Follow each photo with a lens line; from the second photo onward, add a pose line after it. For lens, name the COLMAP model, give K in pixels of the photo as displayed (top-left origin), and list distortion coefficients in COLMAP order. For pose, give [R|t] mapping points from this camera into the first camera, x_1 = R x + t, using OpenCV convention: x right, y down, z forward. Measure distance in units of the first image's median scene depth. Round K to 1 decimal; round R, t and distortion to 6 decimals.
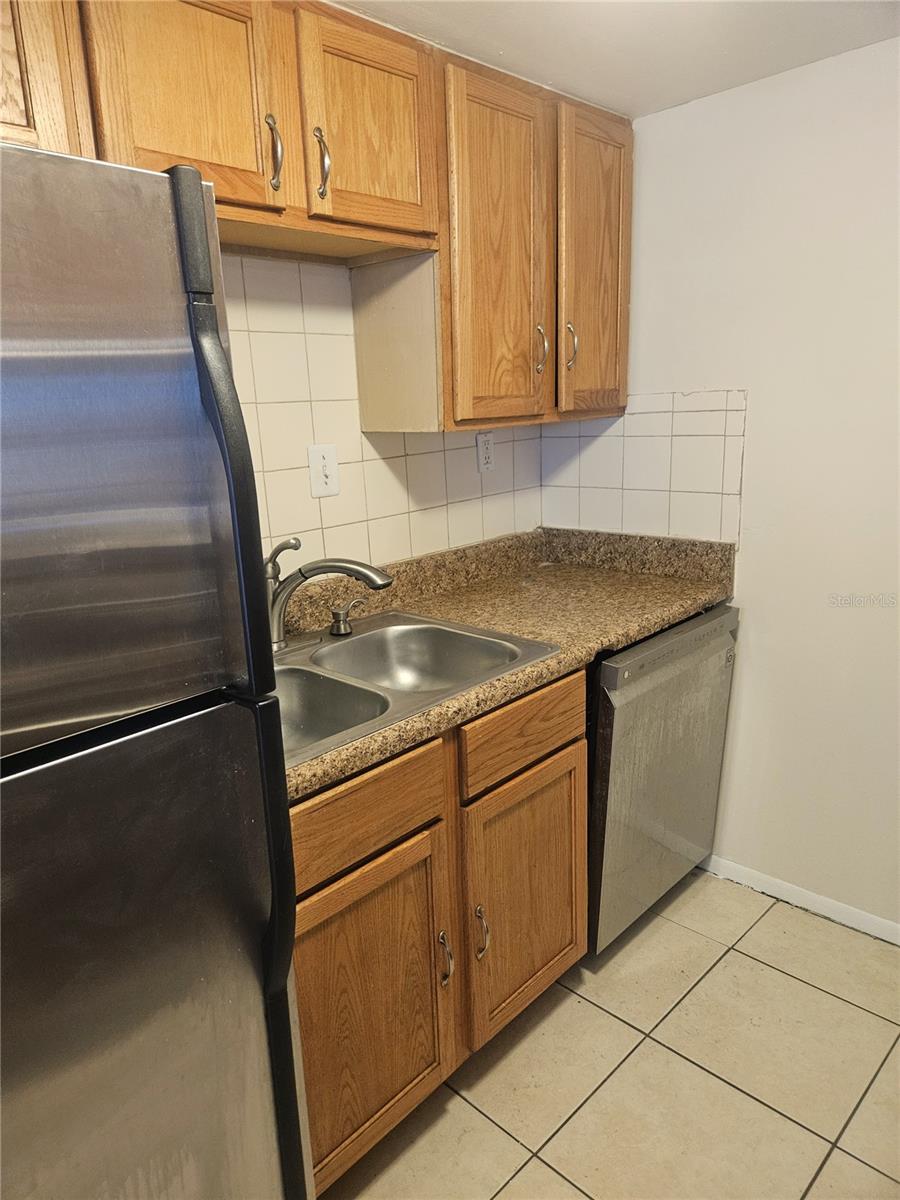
lens RADIAL K [[796.0, 0, 398.1], [0, 796.0, 596.2], [0, 0, 1]] dist [0.051956, -0.035210]
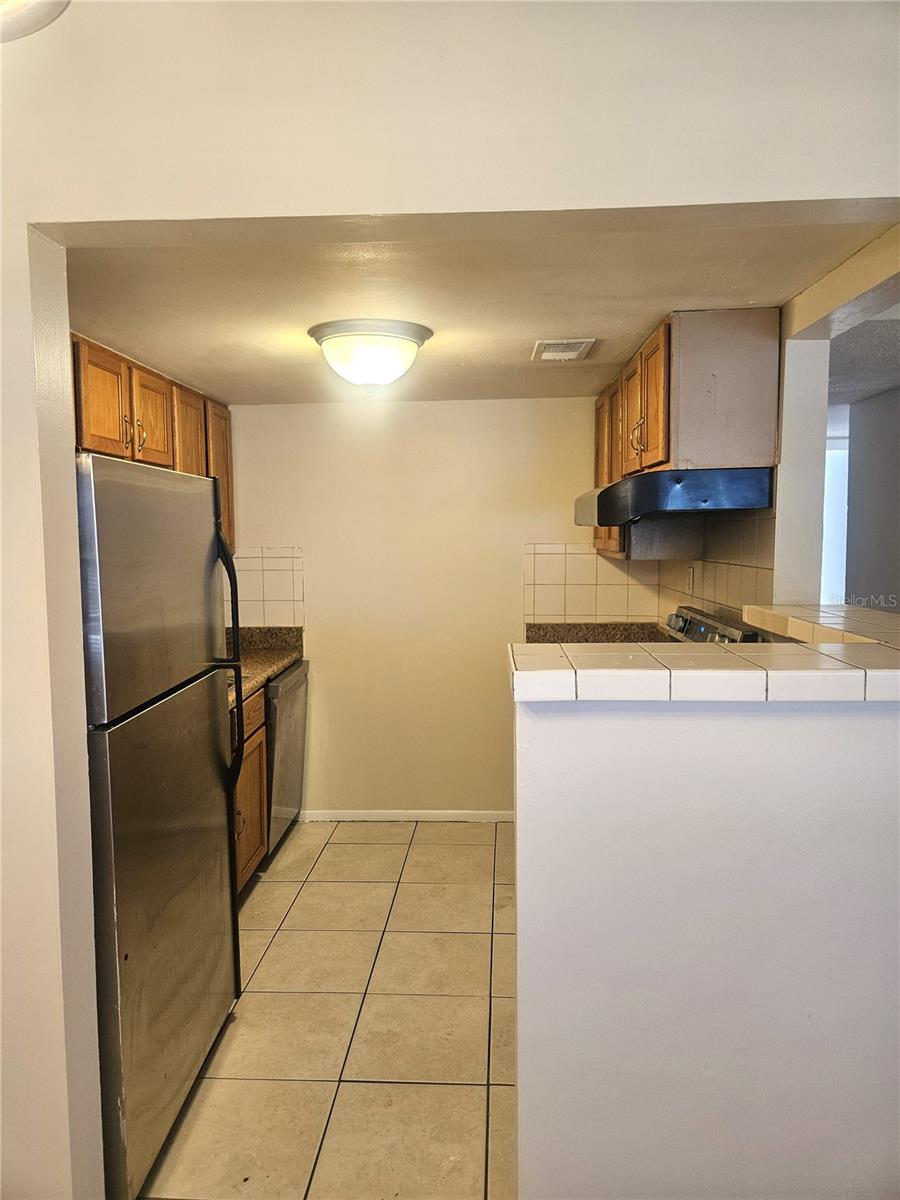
lens RADIAL K [[796.0, 0, 439.4], [0, 796.0, 589.4], [0, 0, 1]] dist [0.051956, -0.035210]
pose [[0.745862, -0.013385, 0.665966, -0.589315], [0.133356, 0.982557, -0.129607, 0.134537], [-0.652615, 0.185479, 0.734637, -0.601212]]
